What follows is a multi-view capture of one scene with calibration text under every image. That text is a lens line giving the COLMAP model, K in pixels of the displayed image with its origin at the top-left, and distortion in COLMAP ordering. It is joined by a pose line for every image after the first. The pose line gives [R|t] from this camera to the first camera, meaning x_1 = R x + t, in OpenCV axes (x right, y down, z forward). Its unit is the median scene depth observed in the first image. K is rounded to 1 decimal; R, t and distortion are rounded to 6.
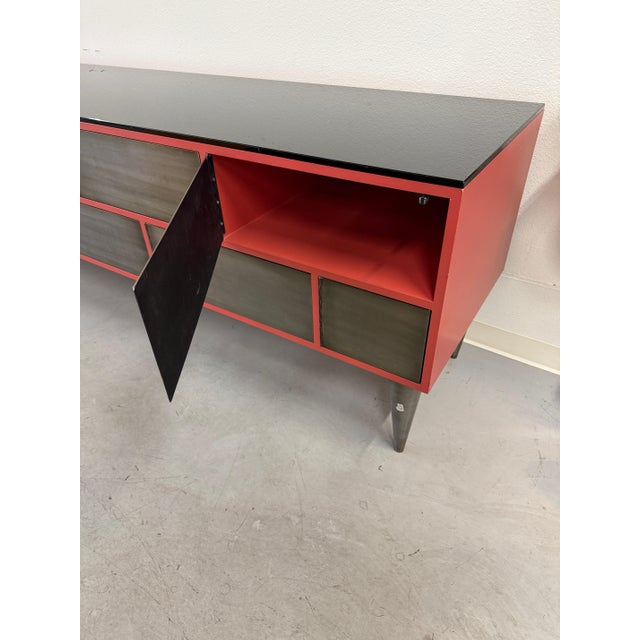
lens RADIAL K [[450.0, 0, 322.8], [0, 450.0, 317.2], [0, 0, 1]] dist [0.025440, -0.036743]
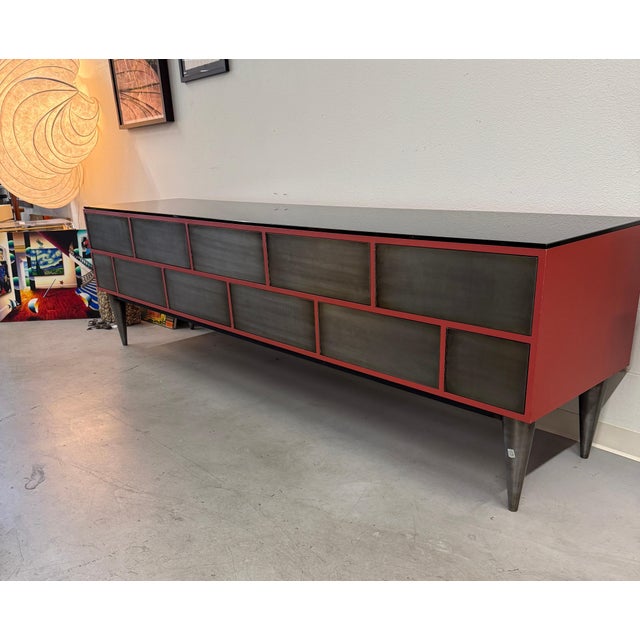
lens RADIAL K [[596.7, 0, 318.3], [0, 596.7, 379.9], [0, 0, 1]] dist [0.219286, -0.496907]
pose [[0.962298, 0.076680, -0.260964, 0.089121], [-0.144748, 0.956669, -0.252652, 0.489188], [0.230283, 0.280901, 0.931700, -0.615799]]
